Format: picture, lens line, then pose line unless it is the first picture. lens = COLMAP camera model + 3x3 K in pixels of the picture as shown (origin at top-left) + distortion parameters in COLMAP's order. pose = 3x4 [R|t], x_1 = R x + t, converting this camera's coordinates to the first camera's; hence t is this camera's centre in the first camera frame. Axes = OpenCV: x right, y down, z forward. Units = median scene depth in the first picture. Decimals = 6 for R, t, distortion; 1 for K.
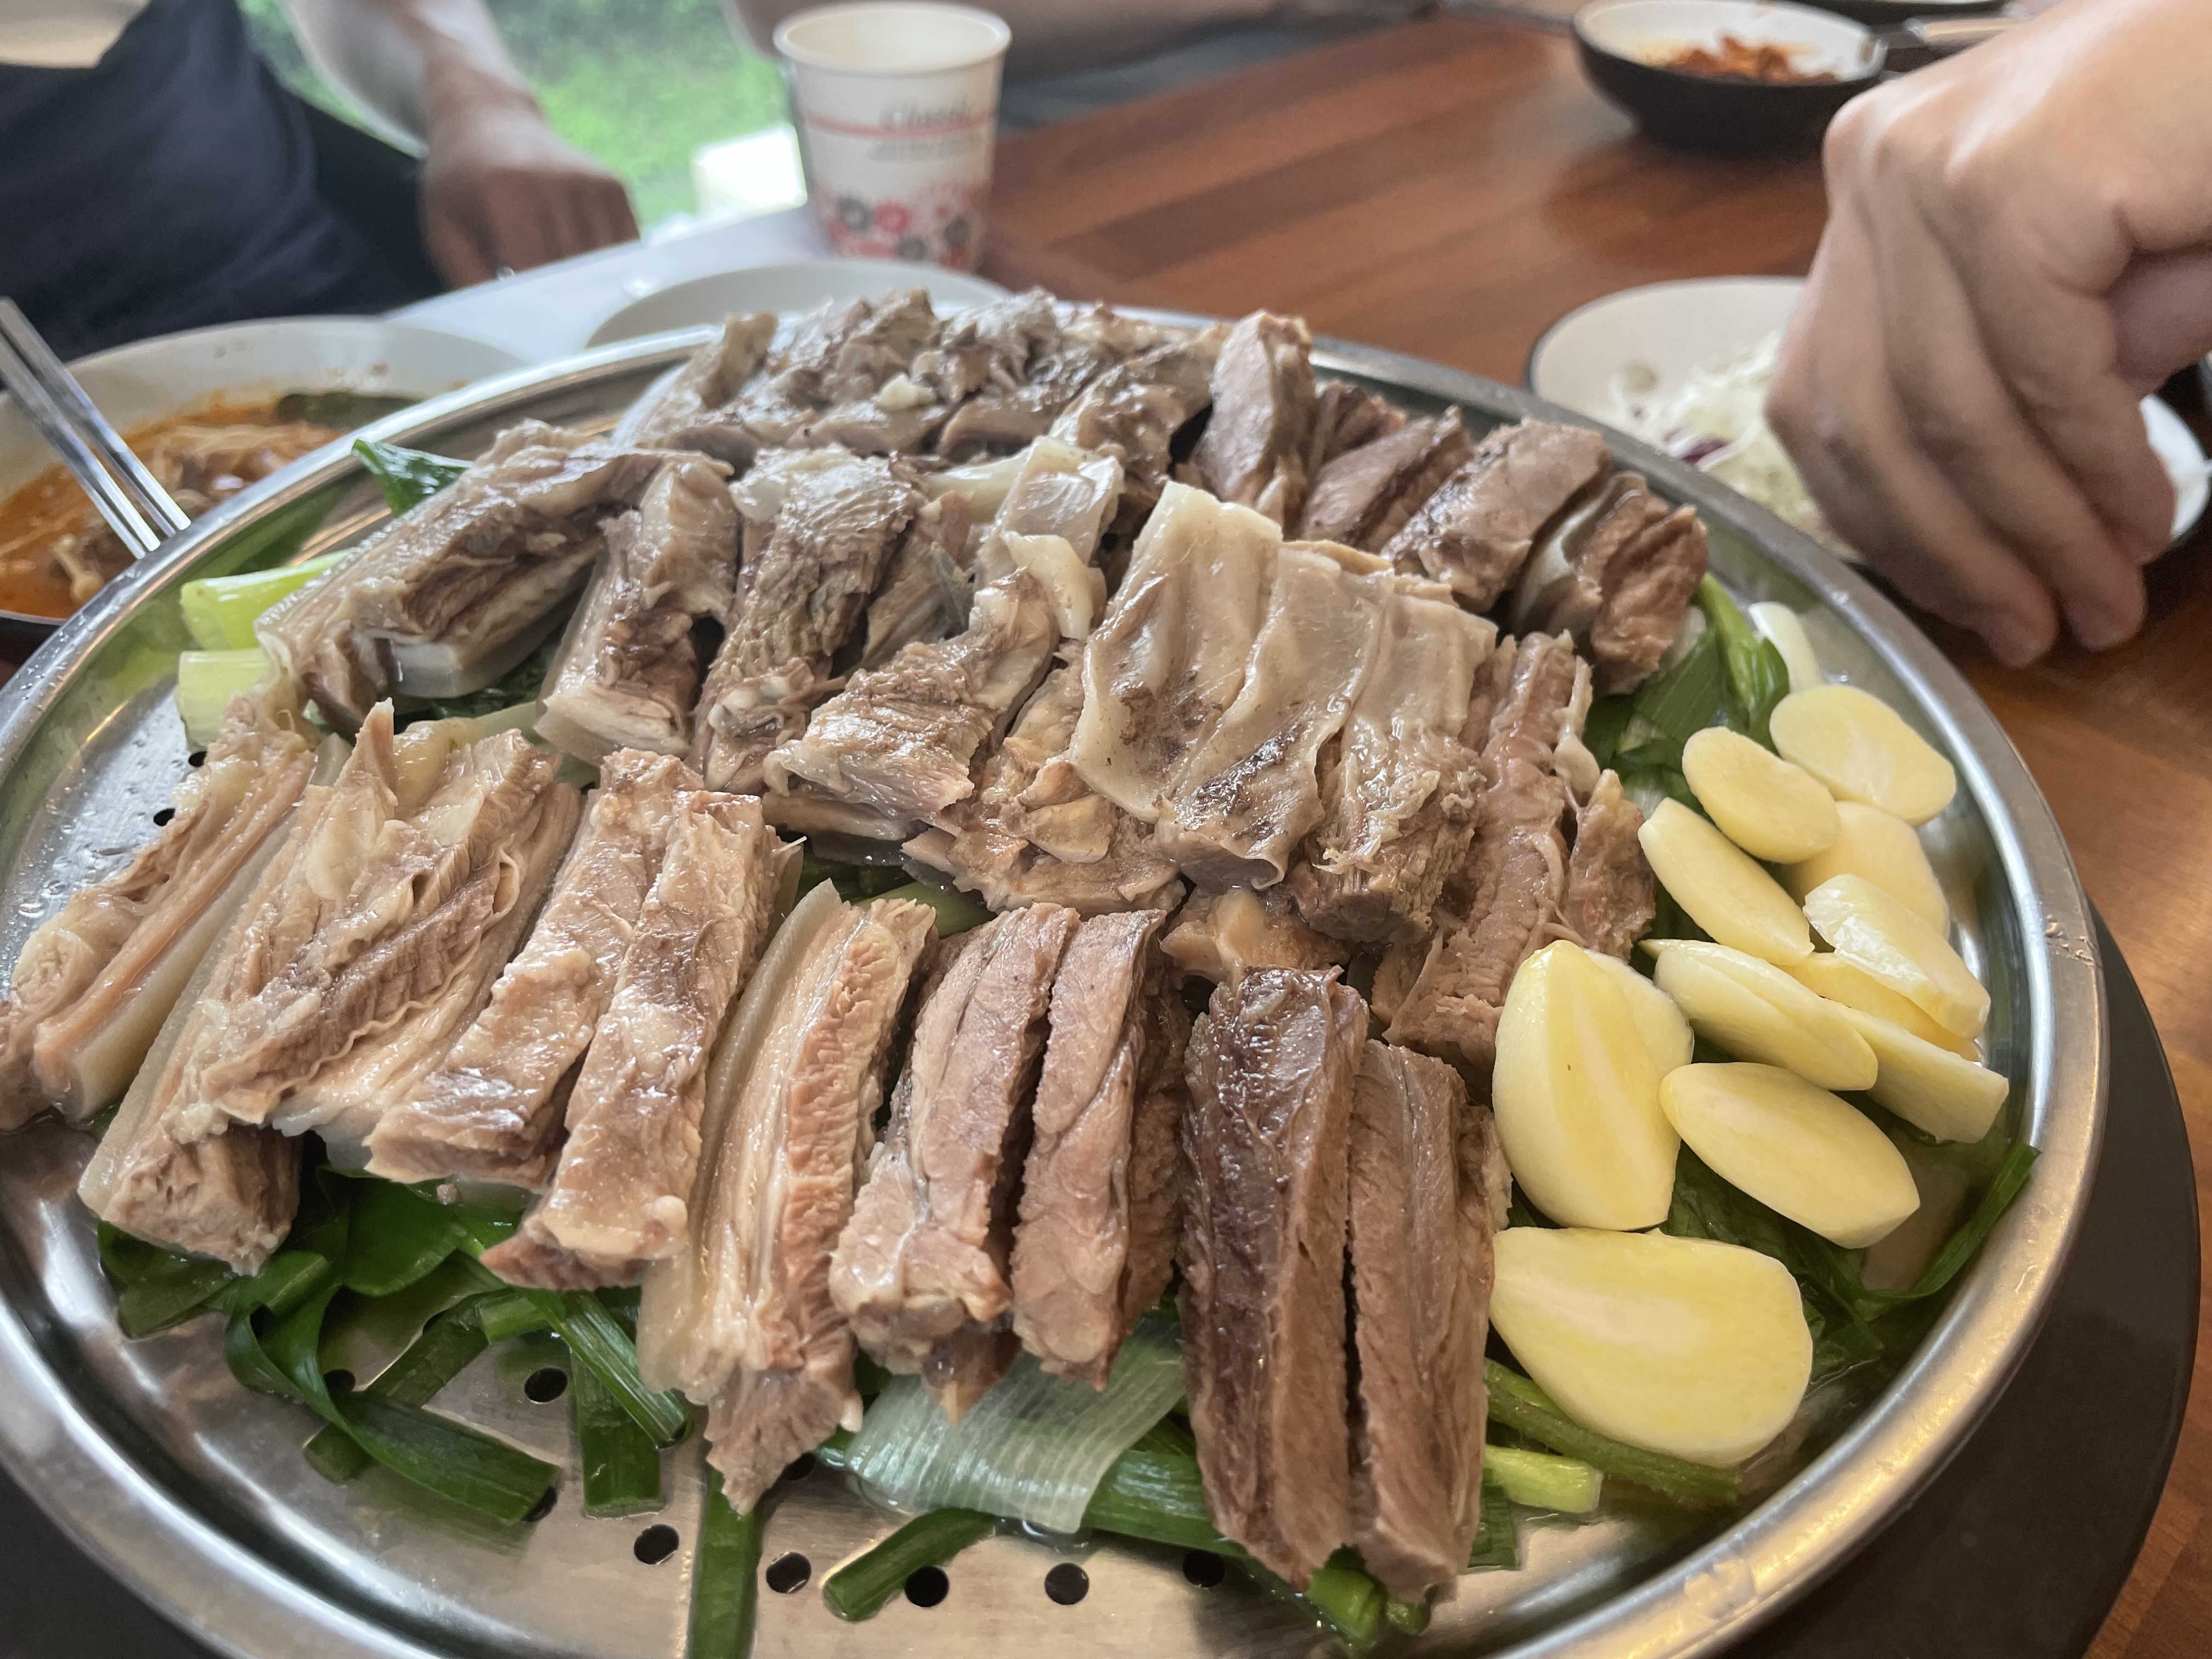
lens RADIAL K [[1809.4, 0, 1097.9], [0, 1809.4, 826.8], [0, 0, 1]] dist [0.025093, -0.099946]
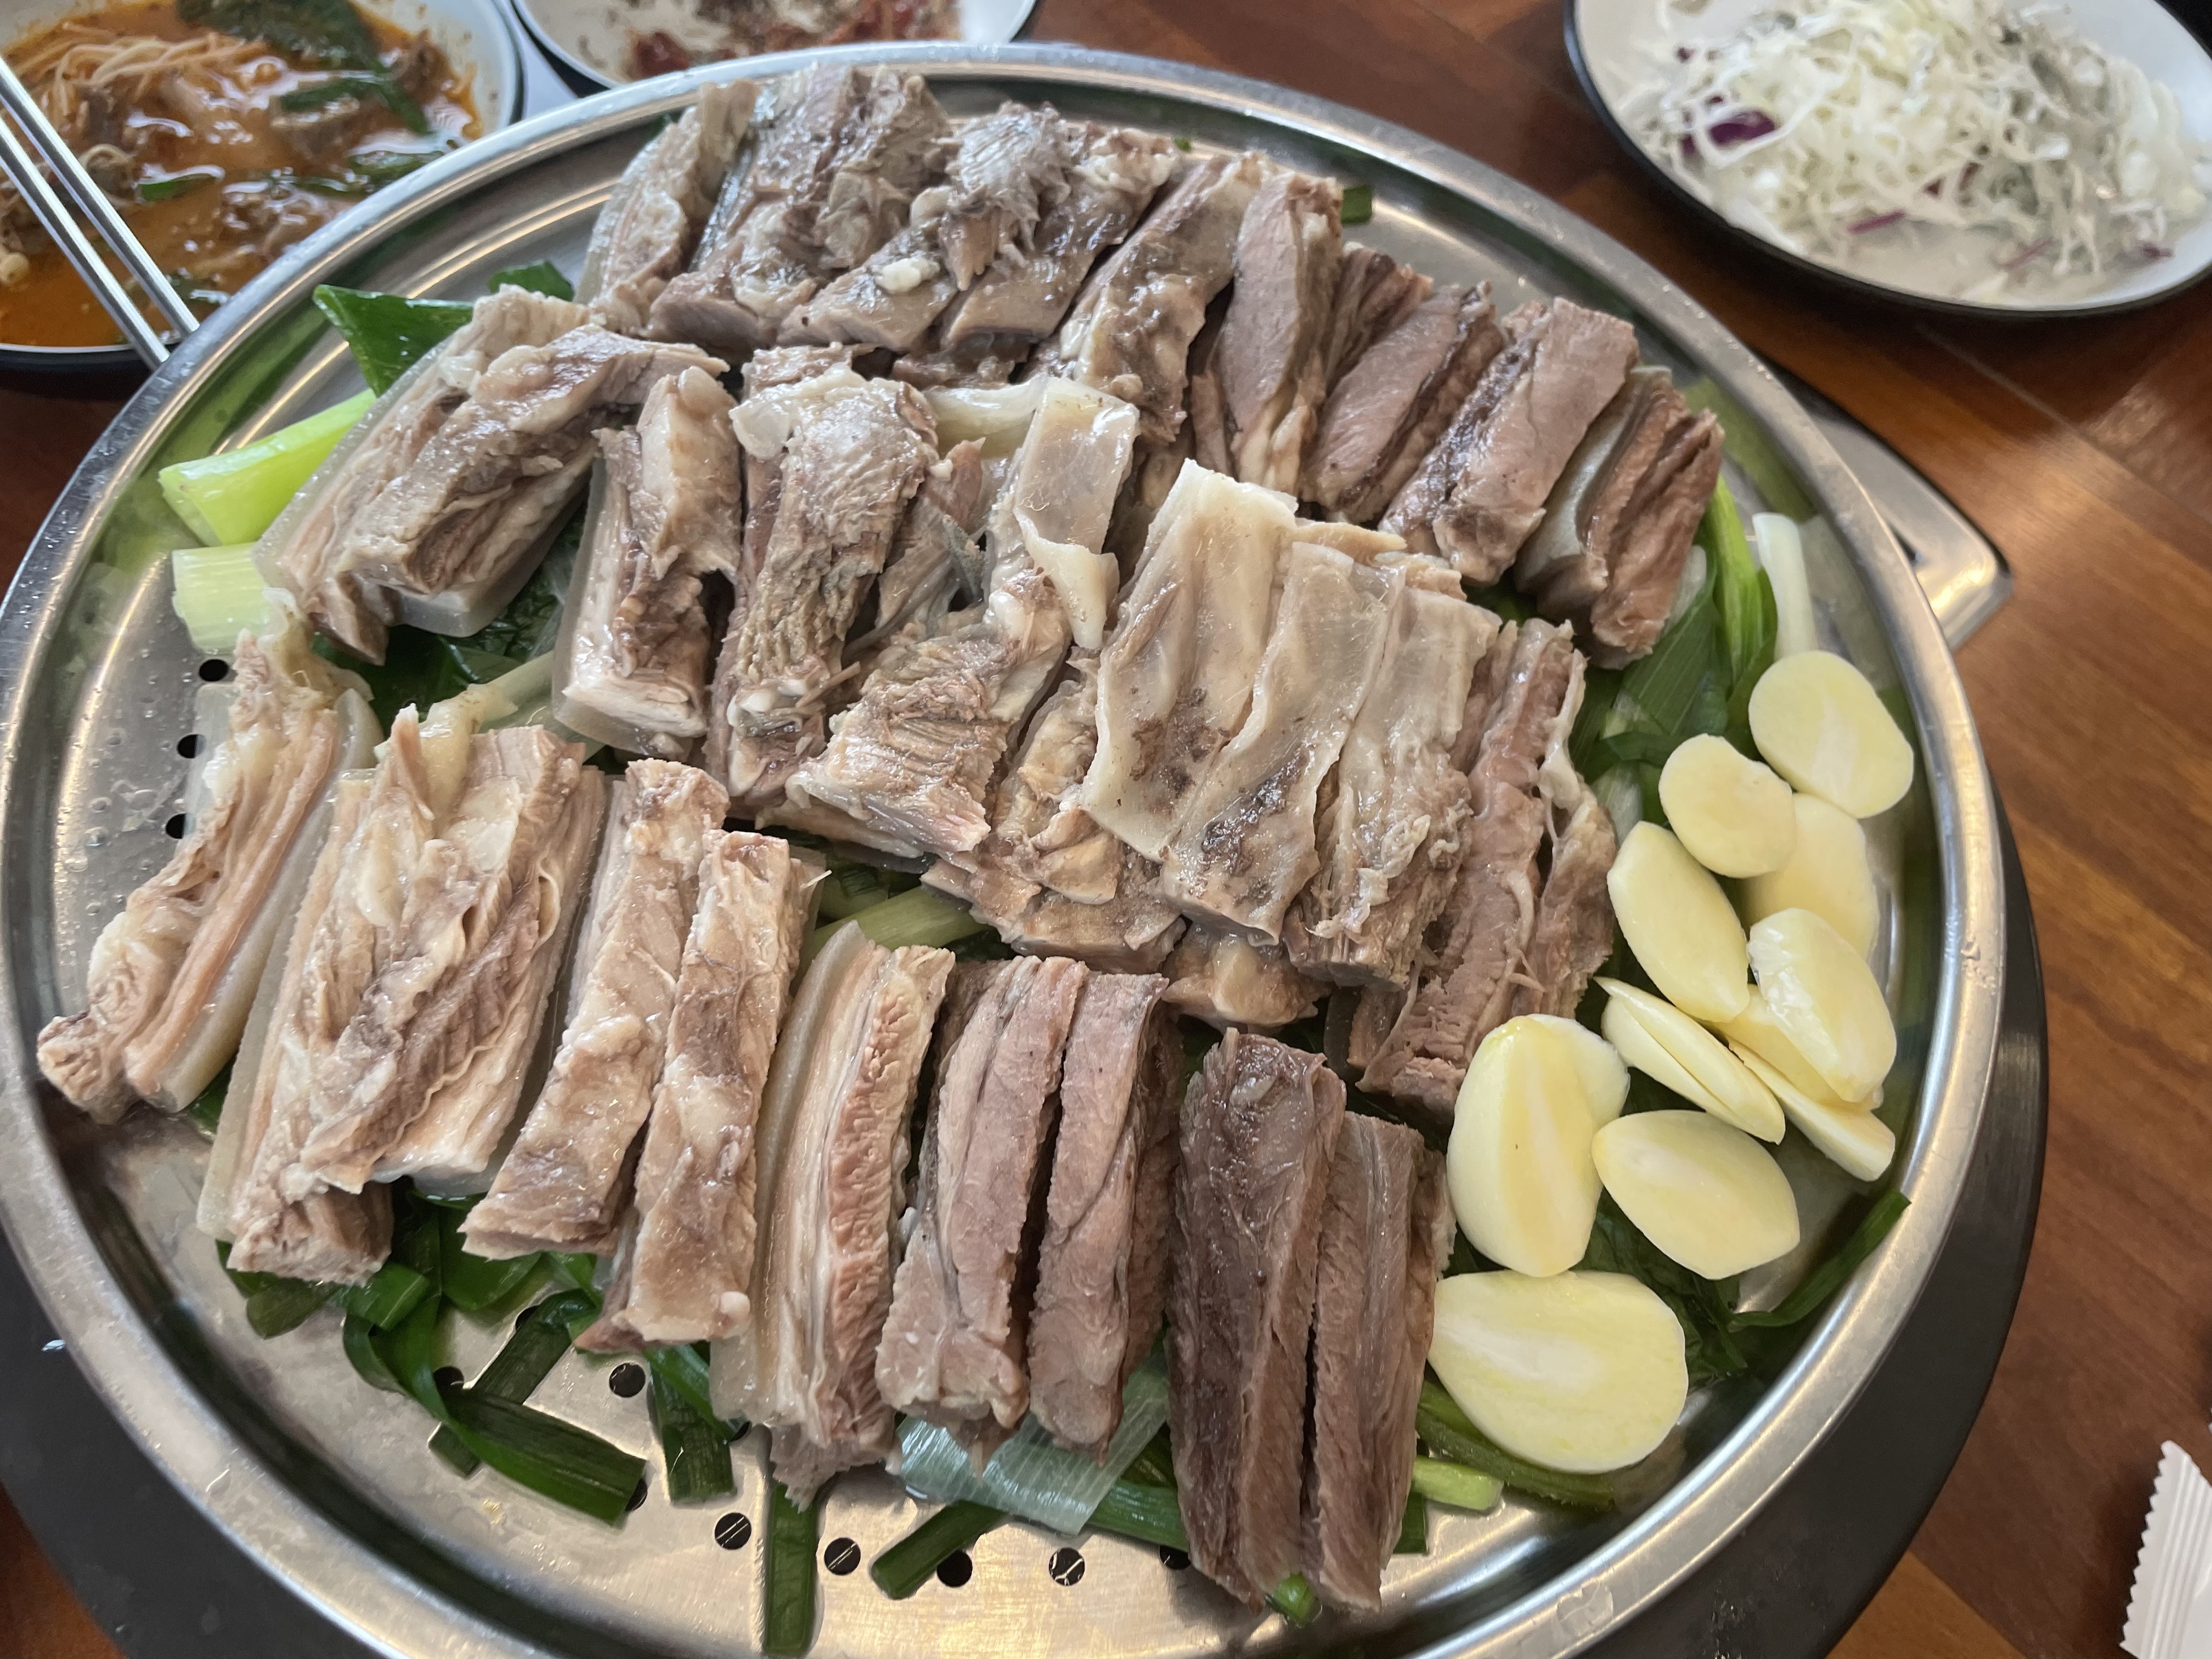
lens RADIAL K [[1809.4, 0, 1103.6], [0, 1809.4, 832.2], [0, 0, 1]] dist [0.025093, -0.099946]
pose [[0.998744, 0.028310, 0.041340, -0.047462], [-0.041494, 0.929793, 0.365737, -0.418922], [-0.028083, -0.366993, 0.929800, 0.020372]]
